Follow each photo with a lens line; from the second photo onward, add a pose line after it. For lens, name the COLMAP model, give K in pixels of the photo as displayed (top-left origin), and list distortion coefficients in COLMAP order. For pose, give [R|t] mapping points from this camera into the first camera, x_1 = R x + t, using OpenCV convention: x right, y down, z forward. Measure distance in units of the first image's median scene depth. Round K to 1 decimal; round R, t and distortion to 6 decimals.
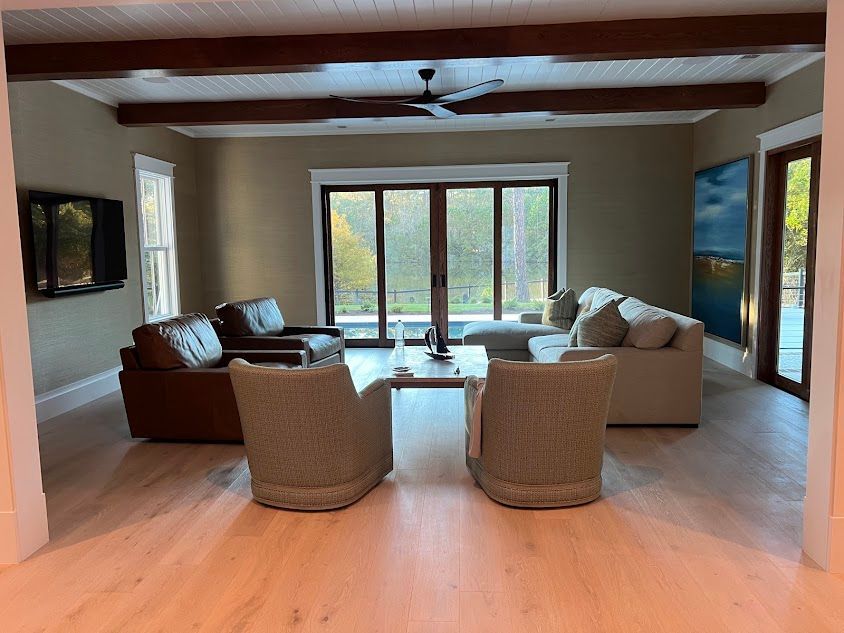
lens RADIAL K [[632.9, 0, 425.2], [0, 632.9, 312.8], [0, 0, 1]] dist [0.046217, -0.018593]
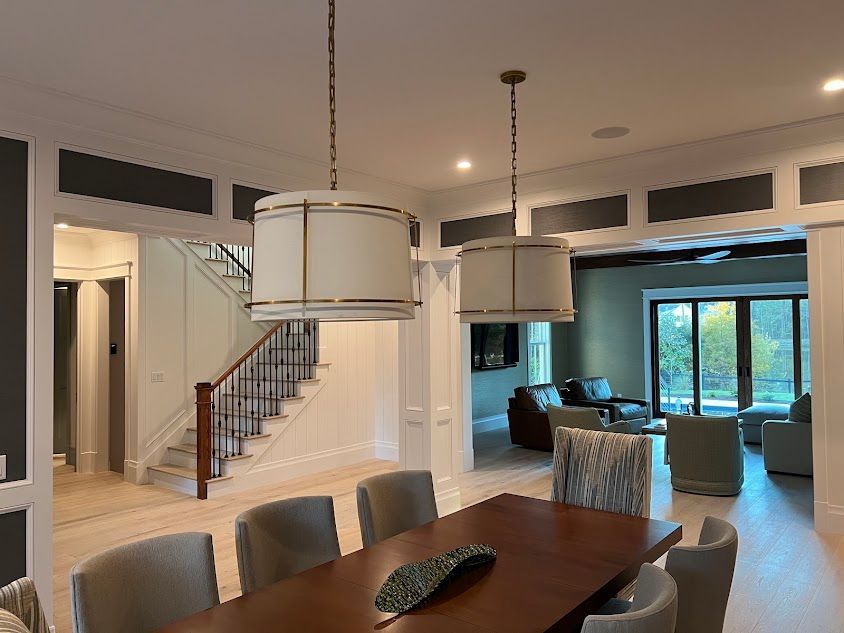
lens RADIAL K [[632.9, 0, 422.6], [0, 632.9, 320.2], [0, 0, 1]] dist [0.046217, -0.018593]
pose [[0.809217, 0.001616, -0.587507, 0.319080], [-0.068602, 0.993415, -0.091758, 0.010549], [0.583490, 0.114556, 0.804000, -0.529341]]
